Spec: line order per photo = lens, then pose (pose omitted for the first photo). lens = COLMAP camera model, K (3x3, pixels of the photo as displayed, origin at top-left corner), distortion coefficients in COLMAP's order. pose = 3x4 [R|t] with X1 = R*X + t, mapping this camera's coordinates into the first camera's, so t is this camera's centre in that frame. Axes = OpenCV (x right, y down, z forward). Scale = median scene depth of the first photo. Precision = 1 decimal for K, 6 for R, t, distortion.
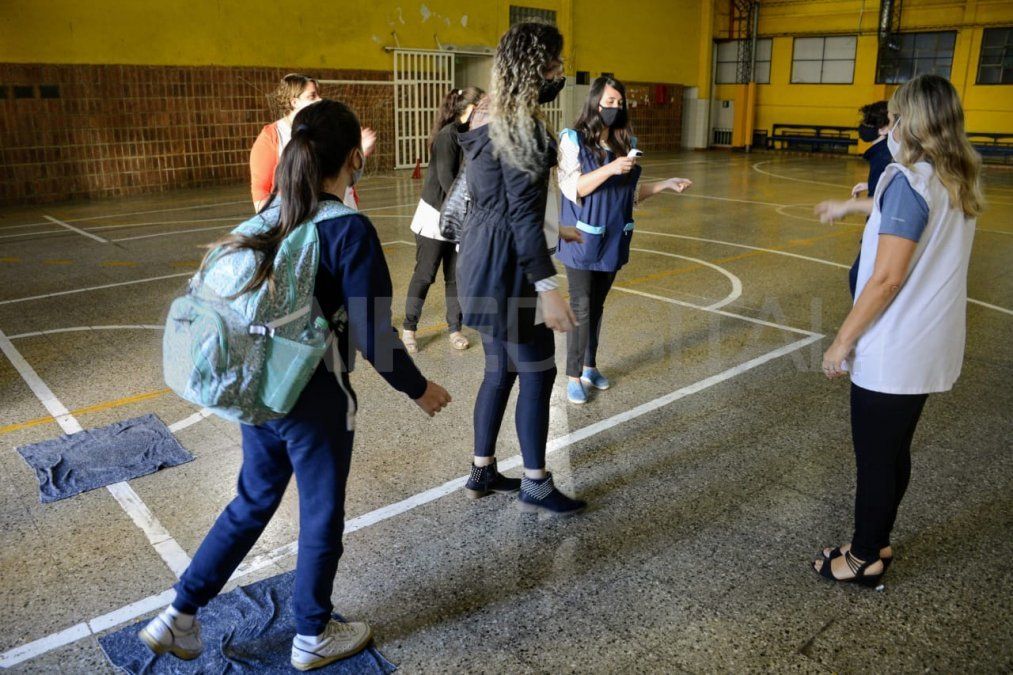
lens RADIAL K [[766.0, 0, 506.5], [0, 766.0, 337.5], [0, 0, 1]] dist [-0.055210, 0.005823]
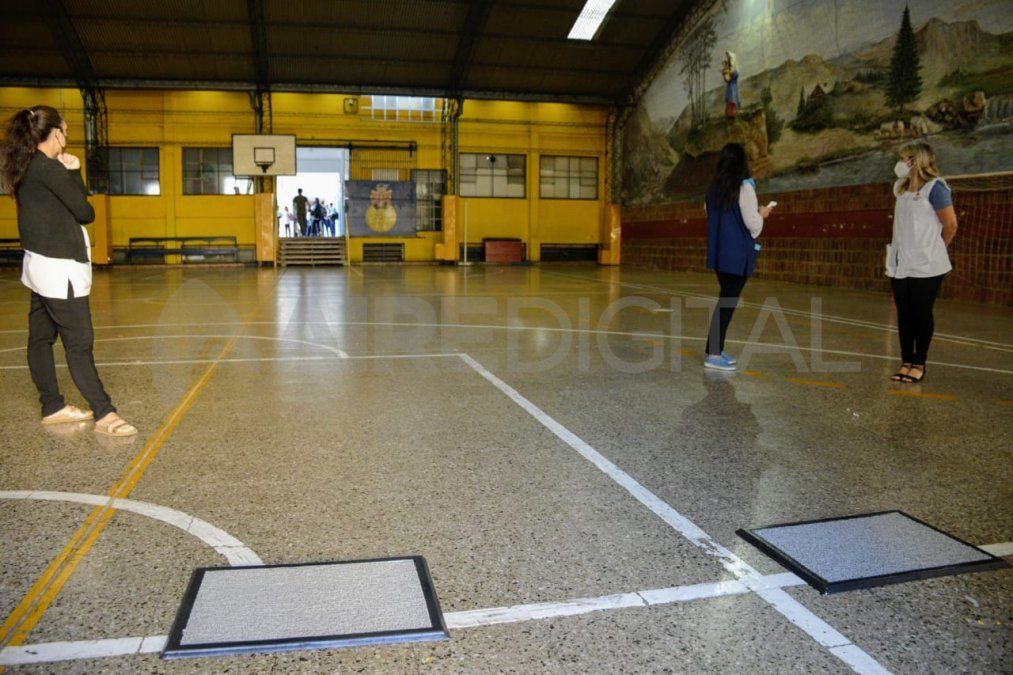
lens RADIAL K [[766.0, 0, 506.5], [0, 766.0, 337.5], [0, 0, 1]] dist [-0.055210, 0.005823]
pose [[0.473846, -0.124093, 0.871820, -0.154441], [0.266881, 0.963697, -0.007883, 0.001080], [-0.839193, 0.236408, 0.489762, 0.098283]]
